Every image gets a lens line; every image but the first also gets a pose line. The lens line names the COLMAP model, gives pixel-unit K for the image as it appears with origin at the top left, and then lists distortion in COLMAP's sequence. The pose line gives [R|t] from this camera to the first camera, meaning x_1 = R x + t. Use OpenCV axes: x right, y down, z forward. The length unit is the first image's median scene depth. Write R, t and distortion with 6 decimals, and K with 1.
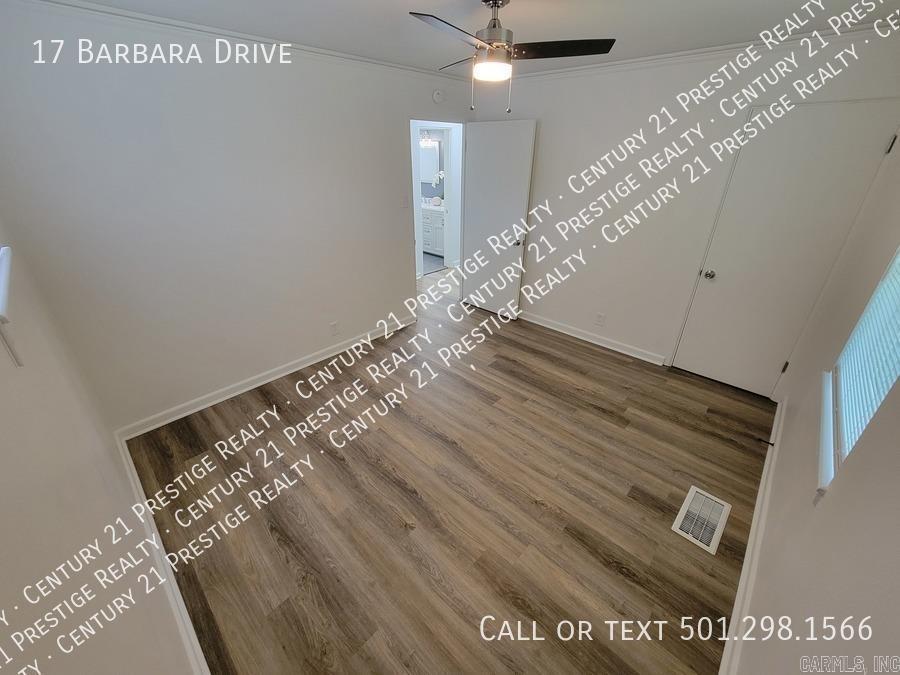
lens RADIAL K [[366.3, 0, 449.5], [0, 366.3, 330.0], [0, 0, 1]] dist [0.000584, -0.000351]
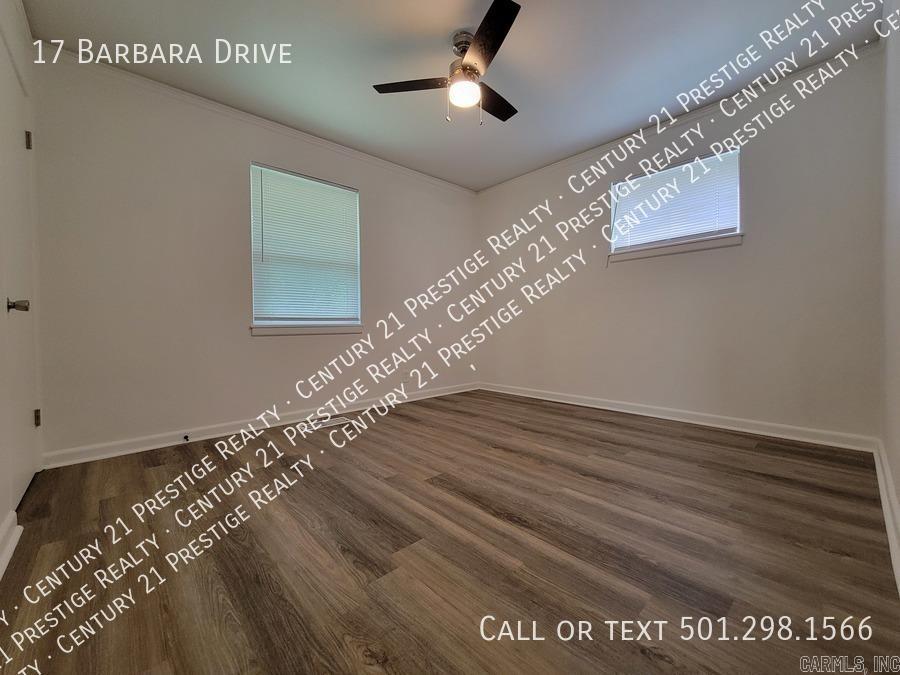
lens RADIAL K [[366.3, 0, 449.5], [0, 366.3, 330.0], [0, 0, 1]] dist [0.000584, -0.000351]
pose [[-0.997498, 0.006535, 0.070389, 0.059961], [0.038064, 0.888706, 0.456894, -0.384688], [-0.059569, 0.458430, -0.886732, 1.656458]]
